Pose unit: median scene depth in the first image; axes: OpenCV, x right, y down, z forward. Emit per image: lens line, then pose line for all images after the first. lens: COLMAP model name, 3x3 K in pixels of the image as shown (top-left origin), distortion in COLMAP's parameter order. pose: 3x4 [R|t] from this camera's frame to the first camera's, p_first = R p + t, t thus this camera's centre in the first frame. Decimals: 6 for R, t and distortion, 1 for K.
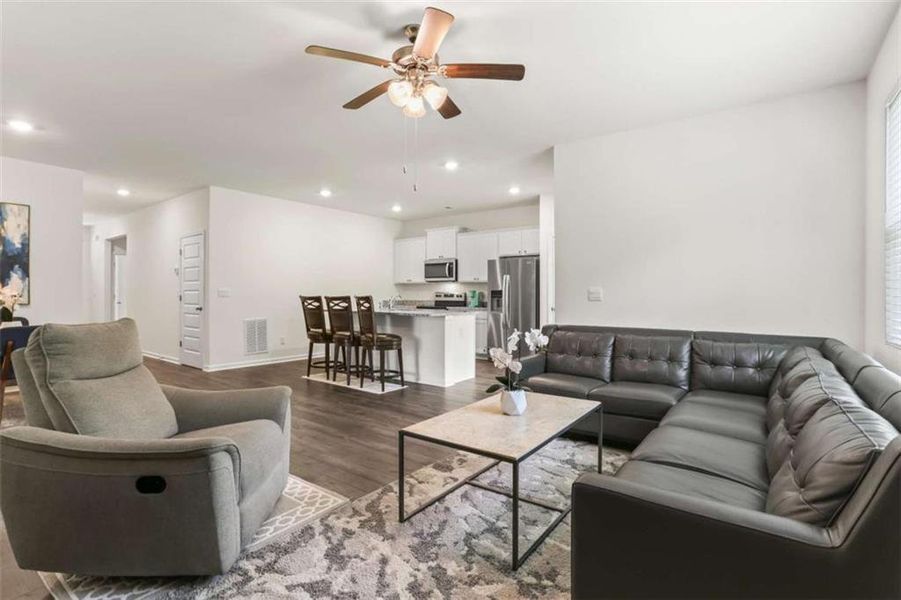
lens RADIAL K [[439.1, 0, 454.7], [0, 439.1, 290.9], [0, 0, 1]] dist [0.000191, 0.000846]
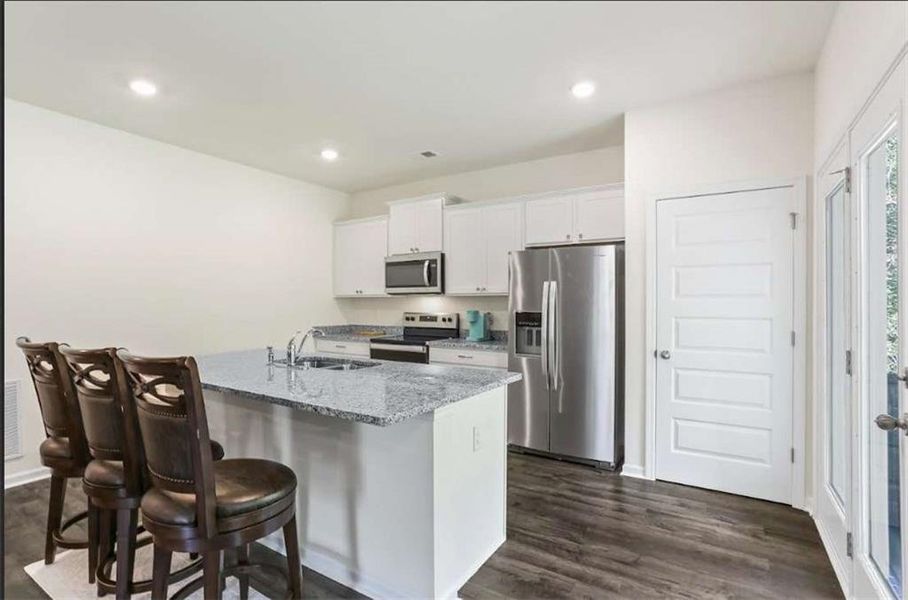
lens RADIAL K [[425.0, 0, 454.0], [0, 425.0, 300.0], [0, 0, 1]] dist [-0.047530, -0.000035]
pose [[0.997536, -0.004751, 0.069990, -0.020640], [0.004654, 0.999988, 0.001556, -0.015411], [-0.069997, -0.001226, 0.997546, 0.497474]]
